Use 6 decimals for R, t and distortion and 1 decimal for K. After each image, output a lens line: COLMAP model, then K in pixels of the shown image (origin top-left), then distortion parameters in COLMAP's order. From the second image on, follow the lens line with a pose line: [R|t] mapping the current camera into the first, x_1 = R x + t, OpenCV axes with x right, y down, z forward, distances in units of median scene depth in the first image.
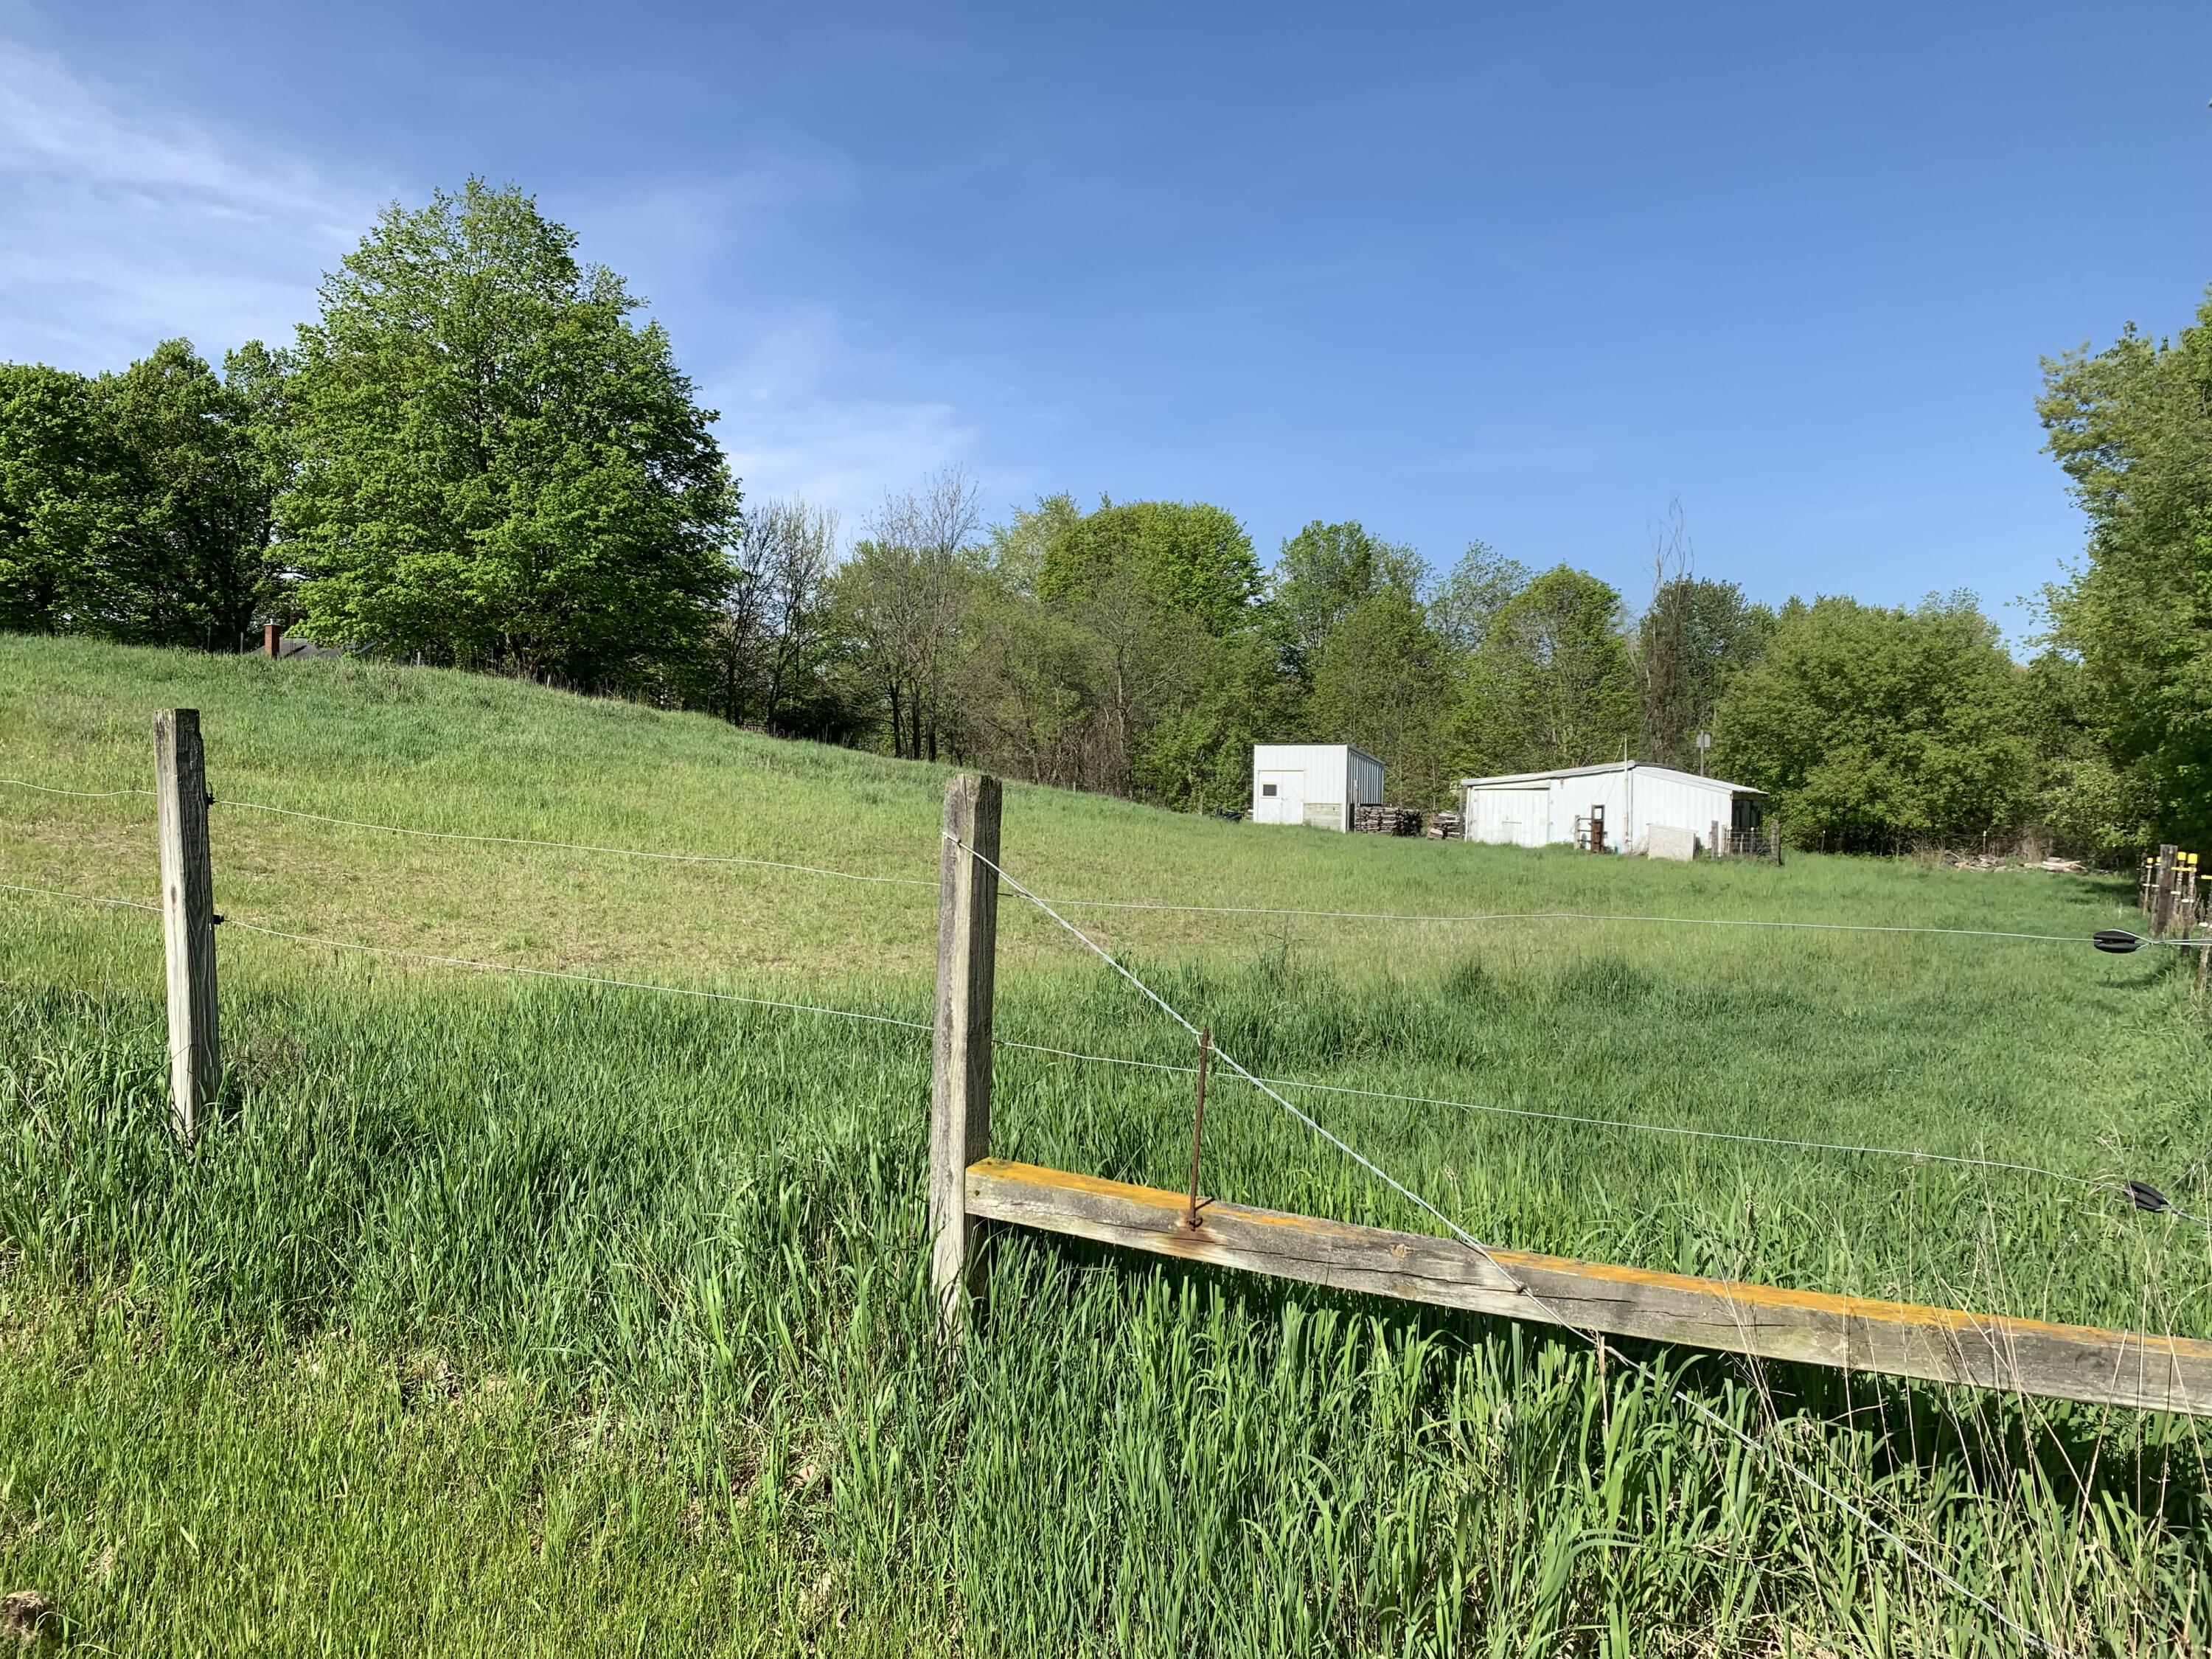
lens RADIAL K [[1685.1, 0, 1104.4], [0, 1685.1, 819.4], [0, 0, 1]] dist [0.020206, -0.015751]
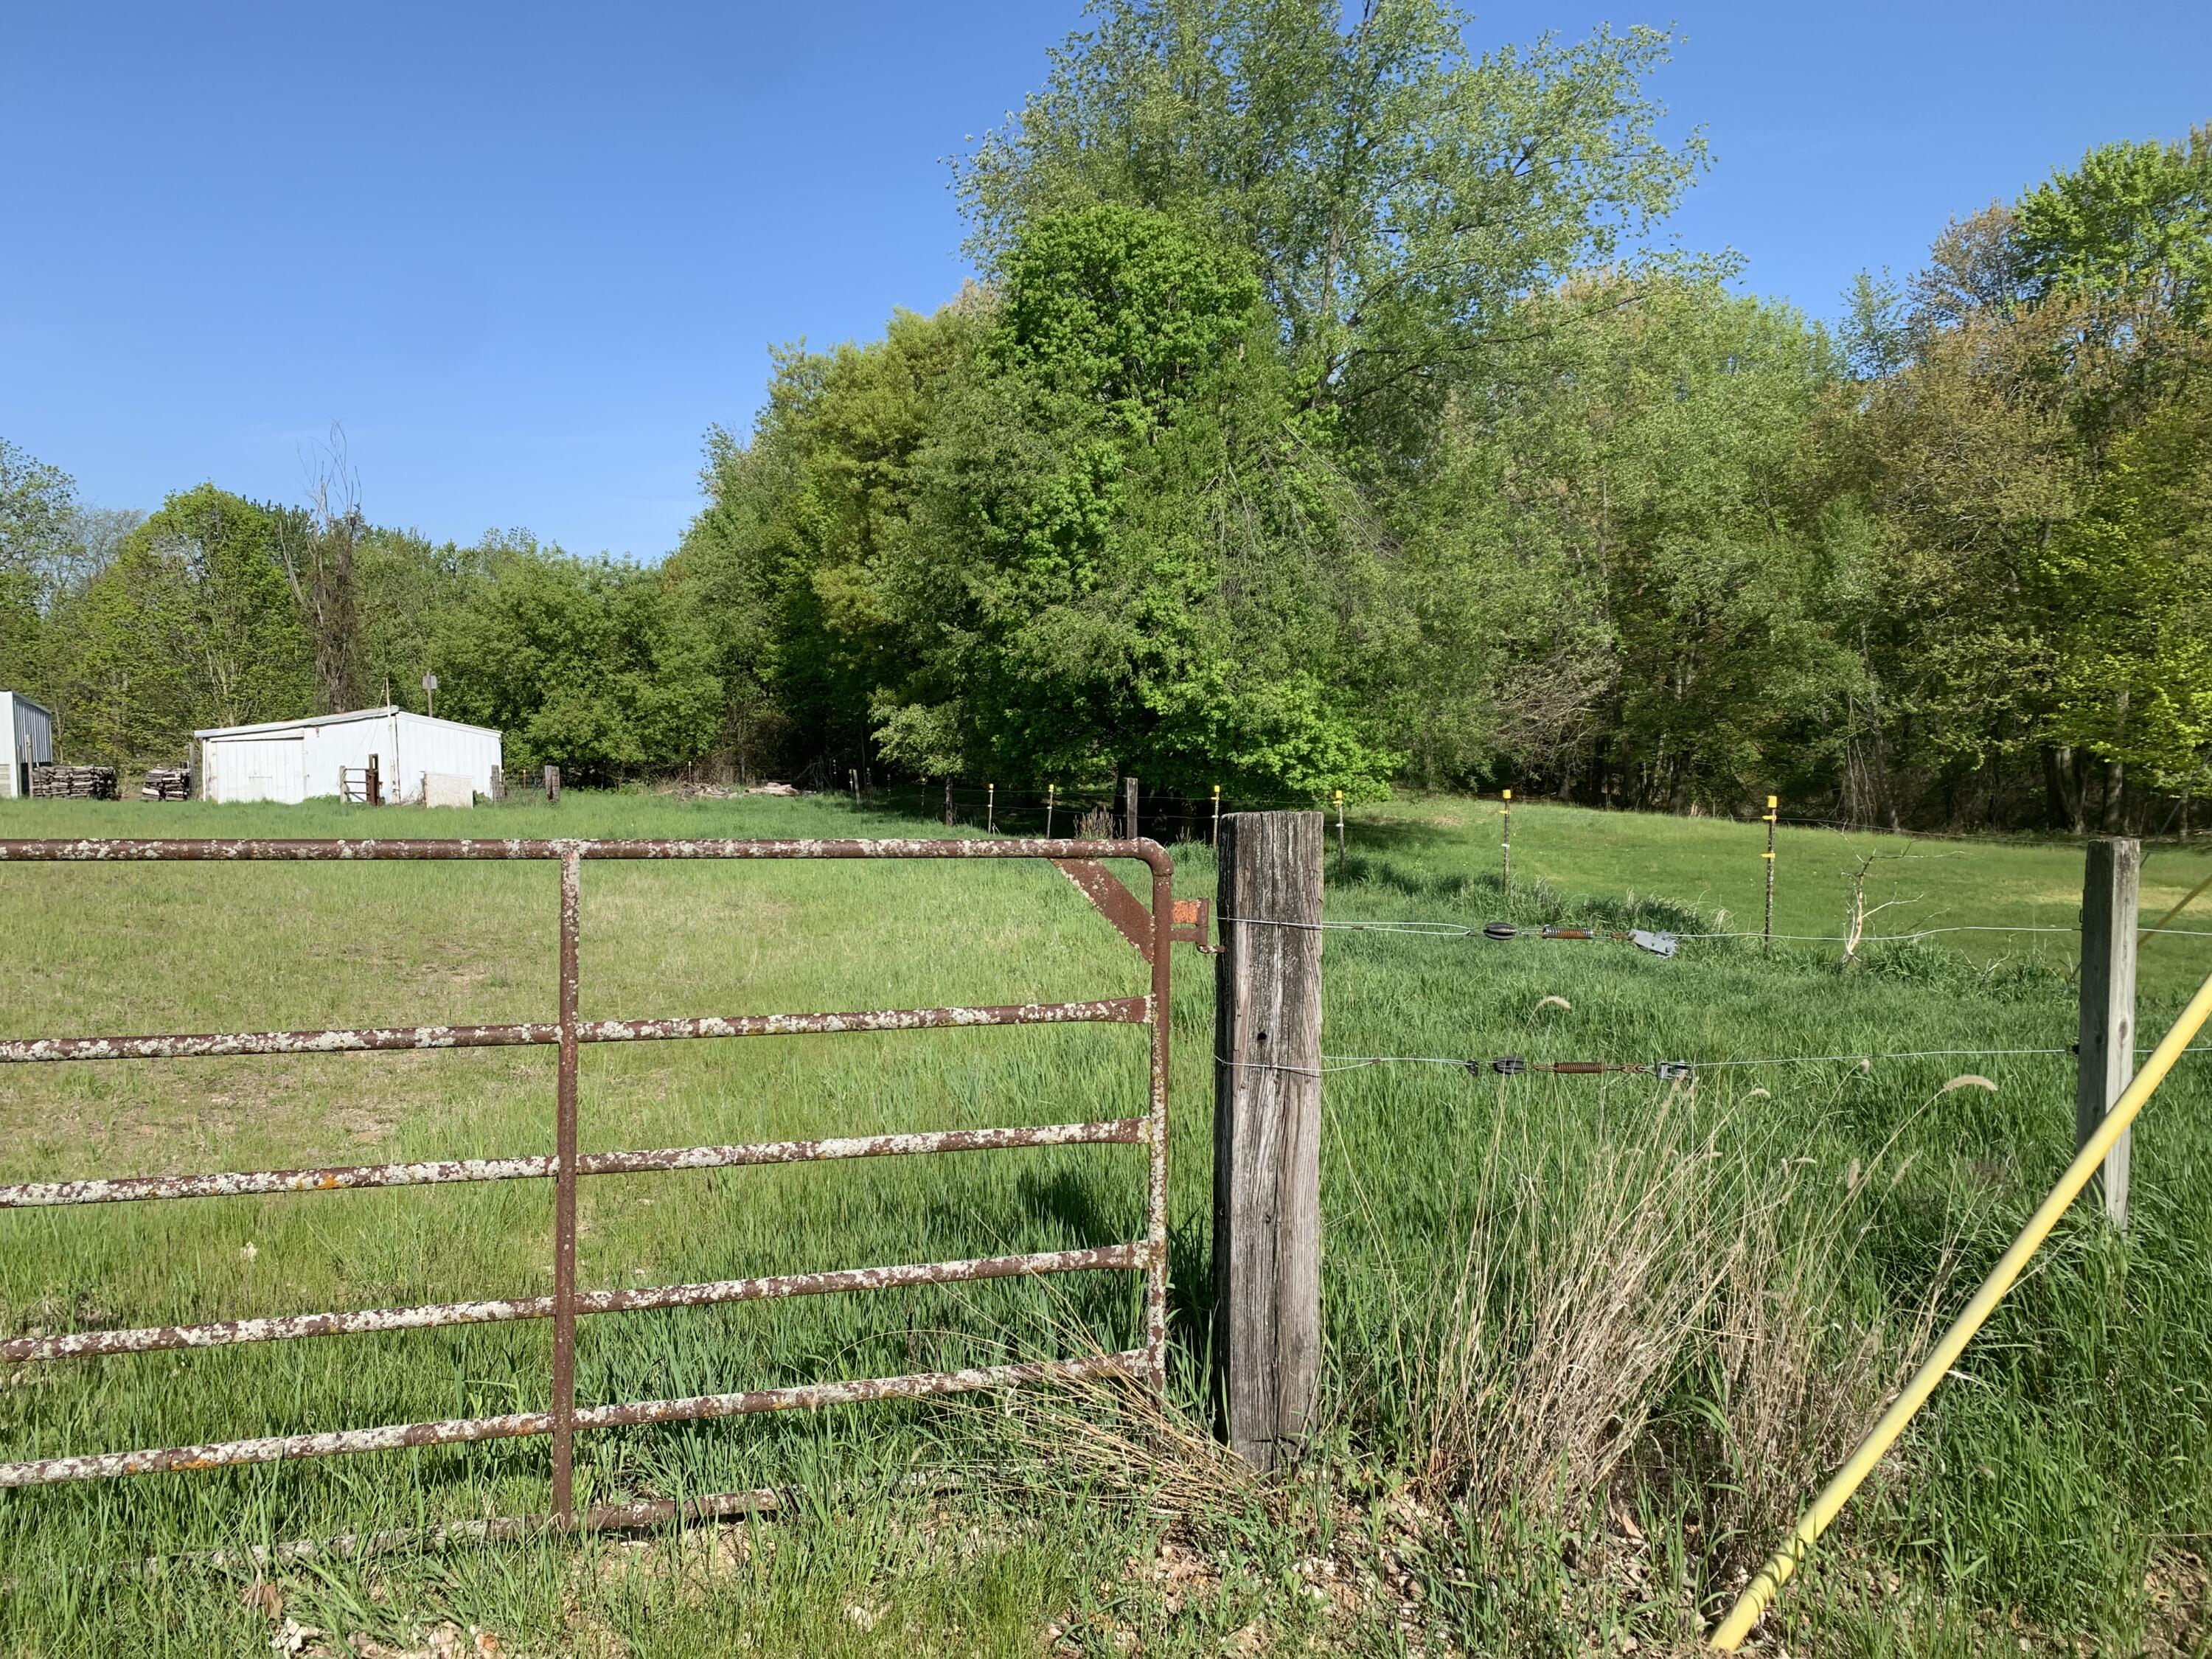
lens RADIAL K [[1685.1, 0, 1097.0], [0, 1685.1, 816.3], [0, 0, 1]] dist [0.020206, -0.015751]
pose [[0.667060, -0.071987, 0.741518, -0.113161], [0.041114, 0.997361, 0.059839, -0.011130], [-0.743868, -0.009429, 0.668260, 0.052618]]
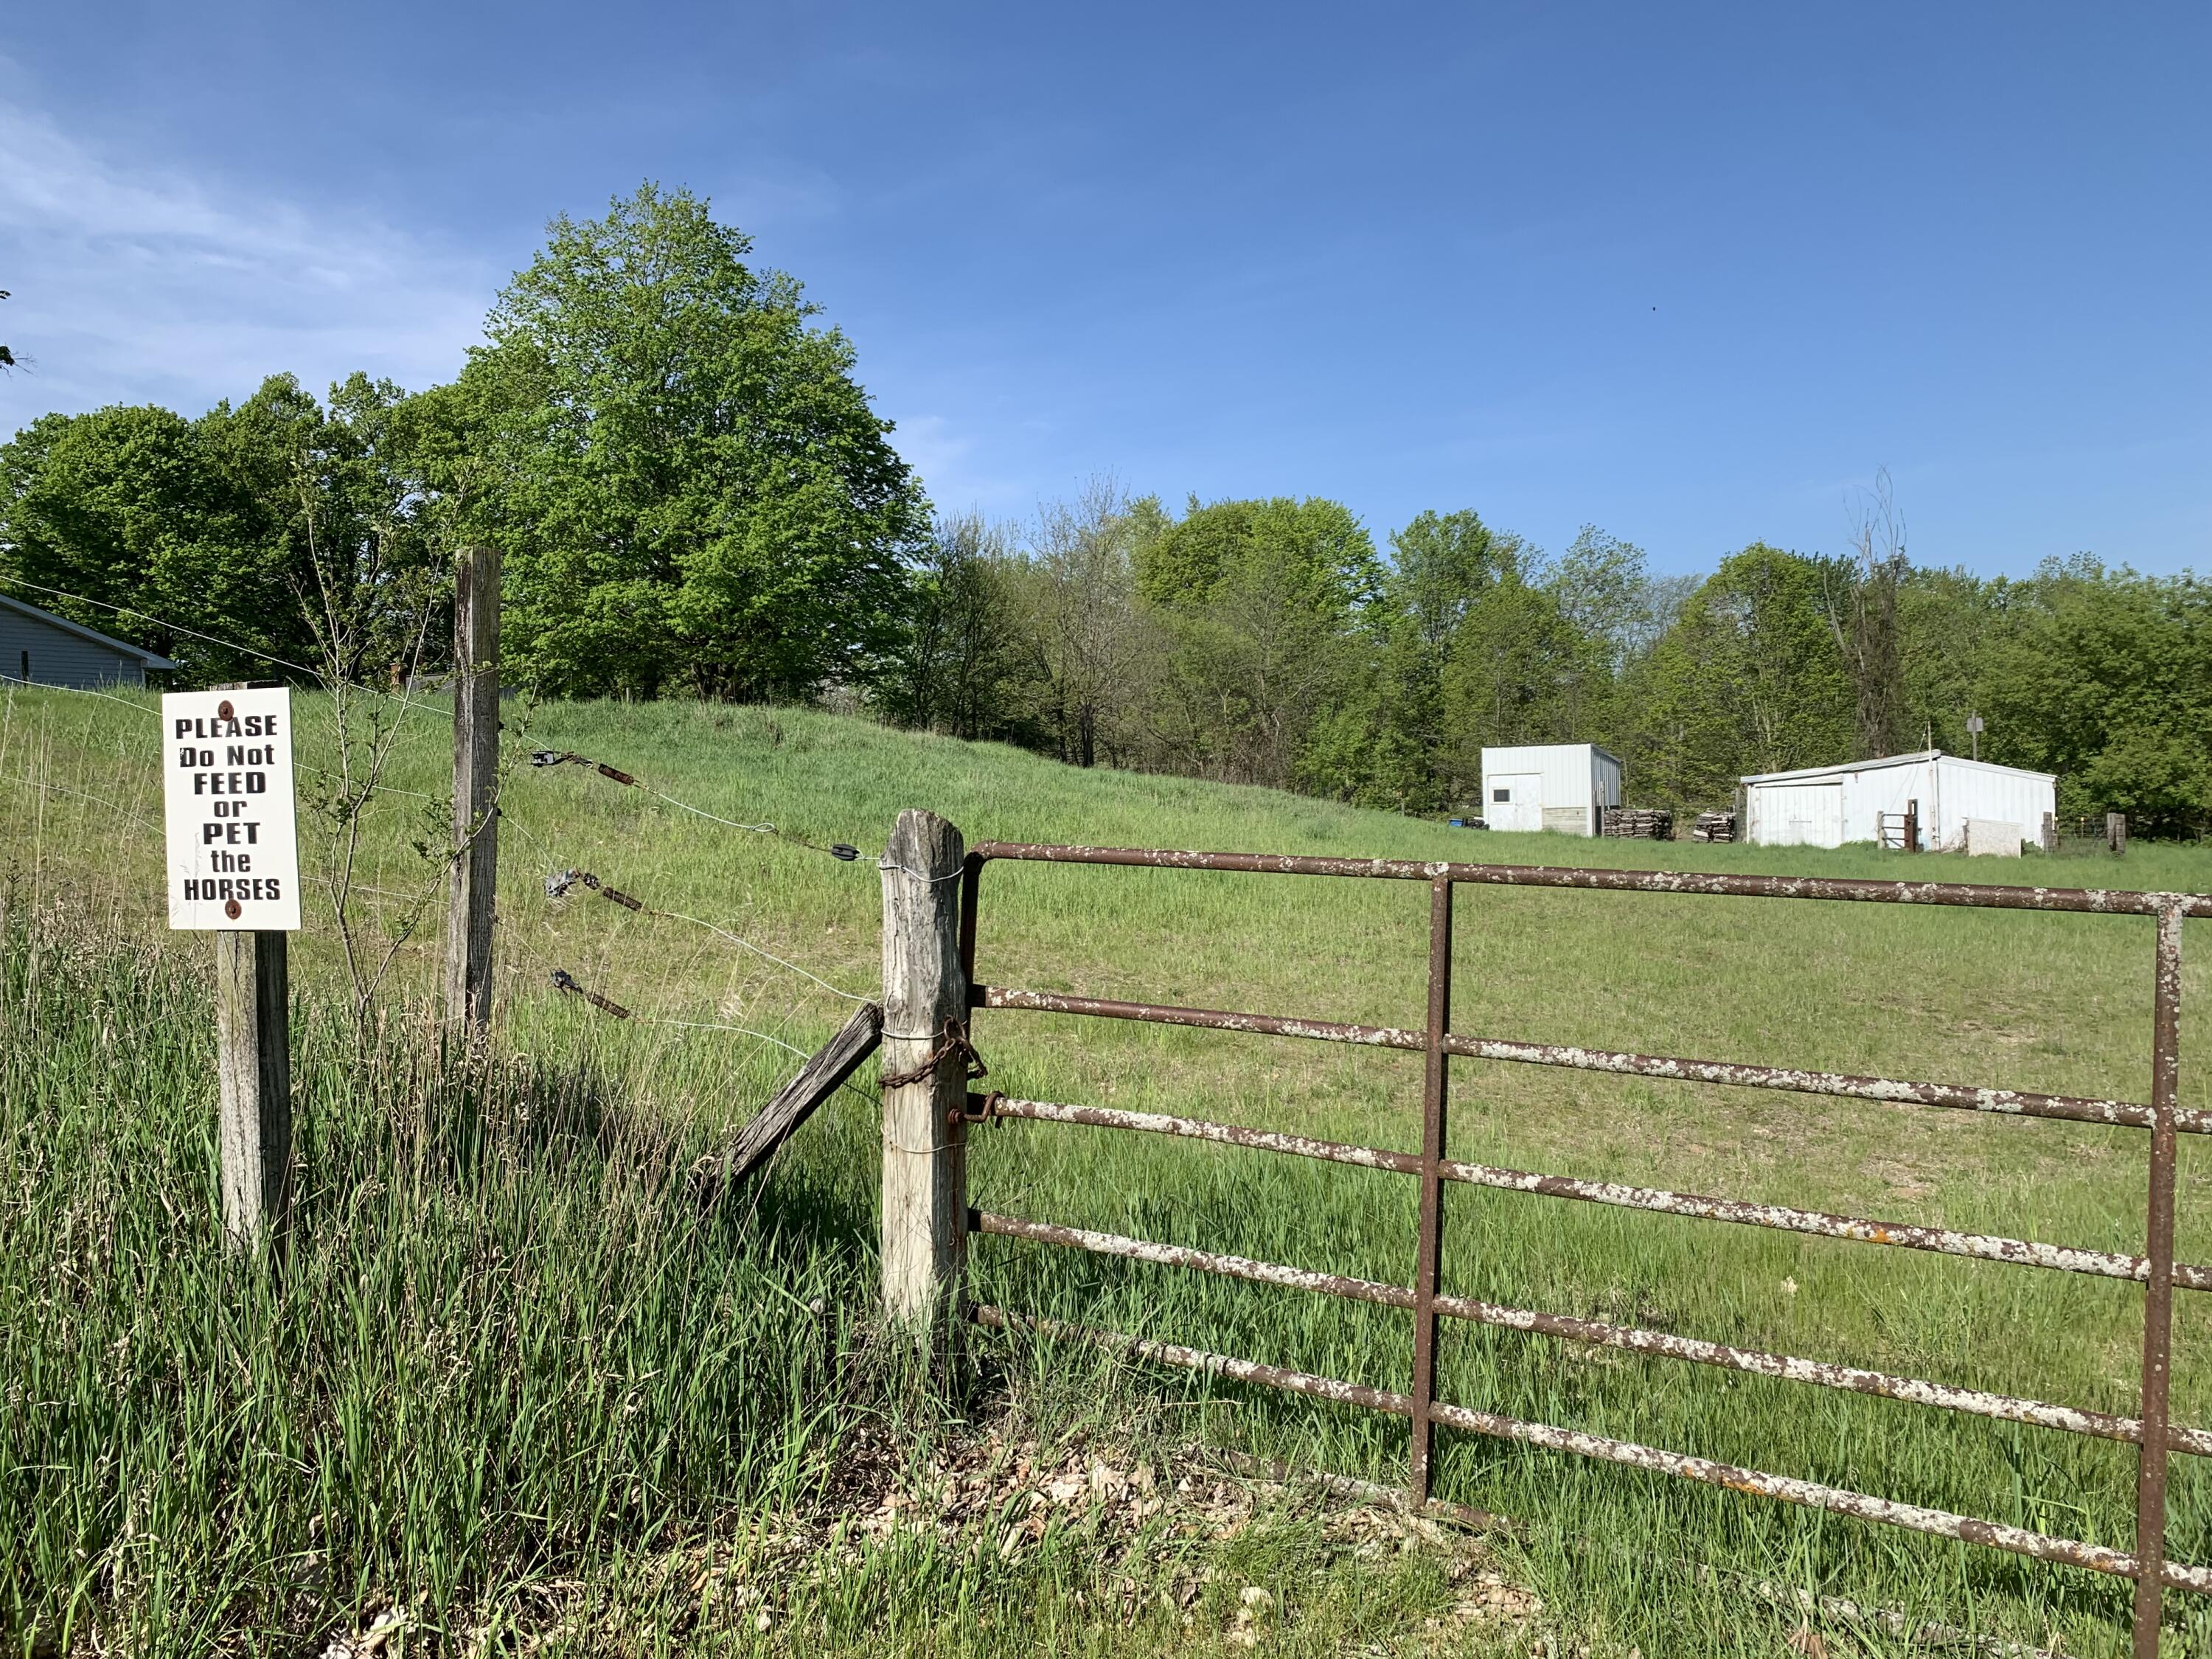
lens RADIAL K [[1685.1, 0, 1096.6], [0, 1685.1, 816.4], [0, 0, 1]] dist [0.020206, -0.015751]
pose [[0.999089, -0.040623, -0.013069, -0.113289], [0.040571, 0.999167, -0.004283, -0.010827], [0.013232, 0.003749, 0.999905, 0.055339]]
